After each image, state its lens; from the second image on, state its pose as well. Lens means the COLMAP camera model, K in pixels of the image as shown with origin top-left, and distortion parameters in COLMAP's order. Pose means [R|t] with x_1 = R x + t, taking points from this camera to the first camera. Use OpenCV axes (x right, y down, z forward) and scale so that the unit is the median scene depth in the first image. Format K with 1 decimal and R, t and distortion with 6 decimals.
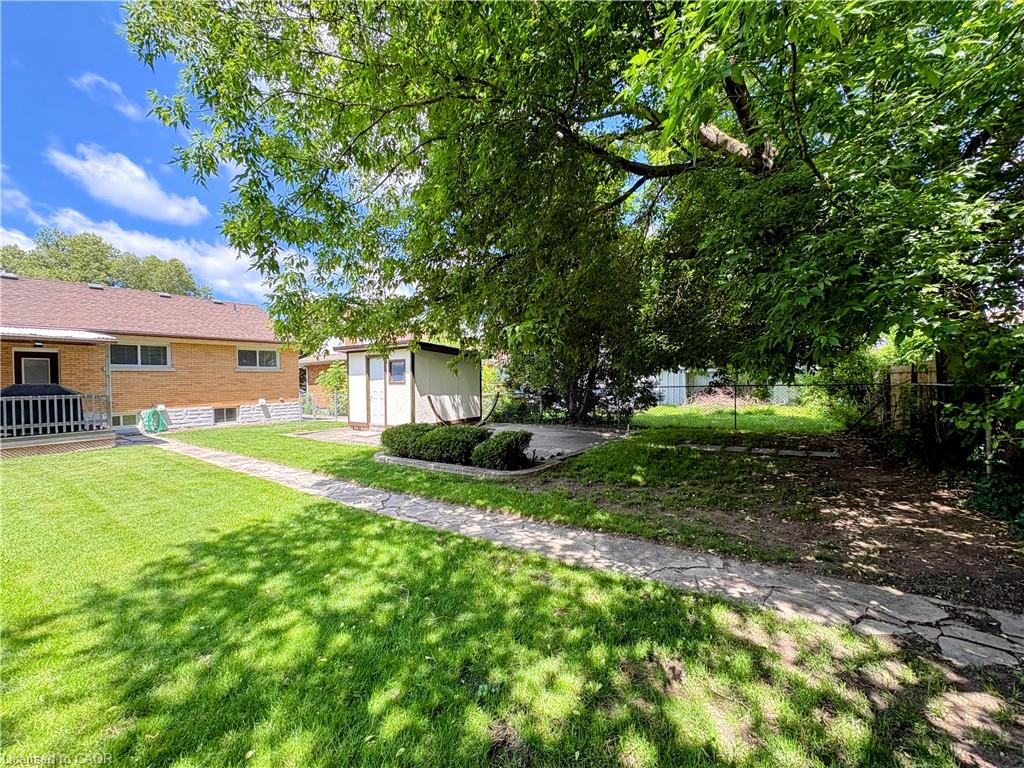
lens RADIAL K [[408.3, 0, 511.1], [0, 408.3, 389.4], [0, 0, 1]] dist [0.003212, -0.000096]
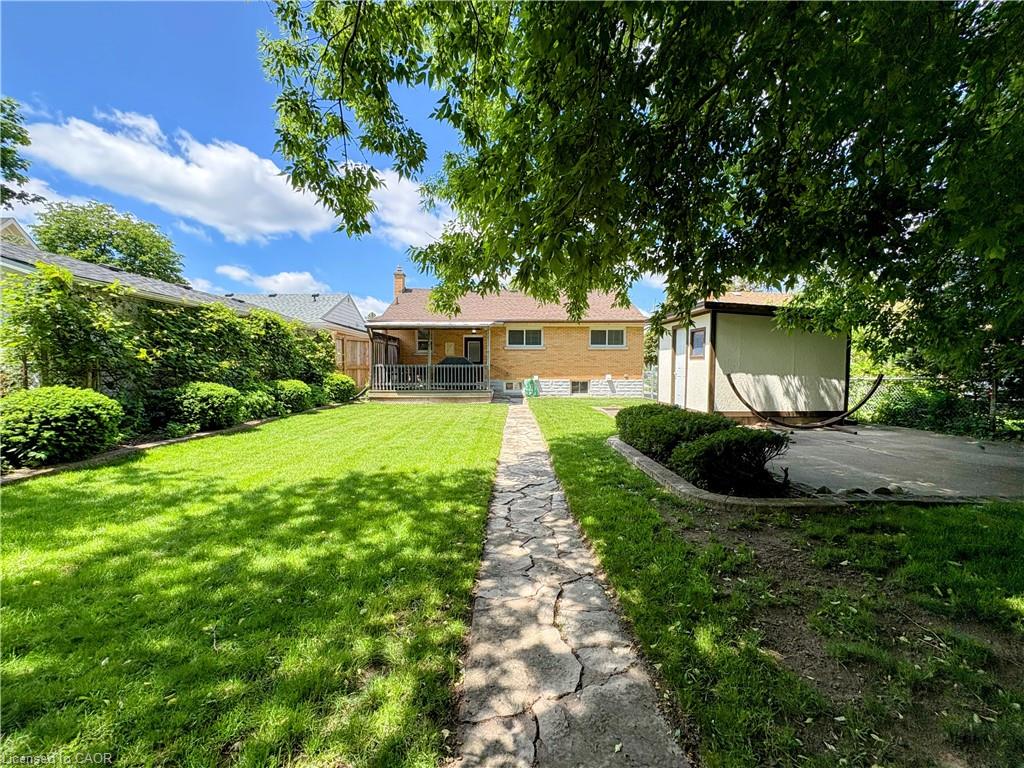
lens RADIAL K [[407.4, 0, 510.4], [0, 407.4, 383.9], [0, 0, 1]] dist [-0.000298, -0.000053]
pose [[0.582370, 0.051811, -0.811271, 0.368175], [-0.030359, 0.998657, 0.041985, 0.031506], [0.812357, 0.000179, 0.583160, 0.507975]]
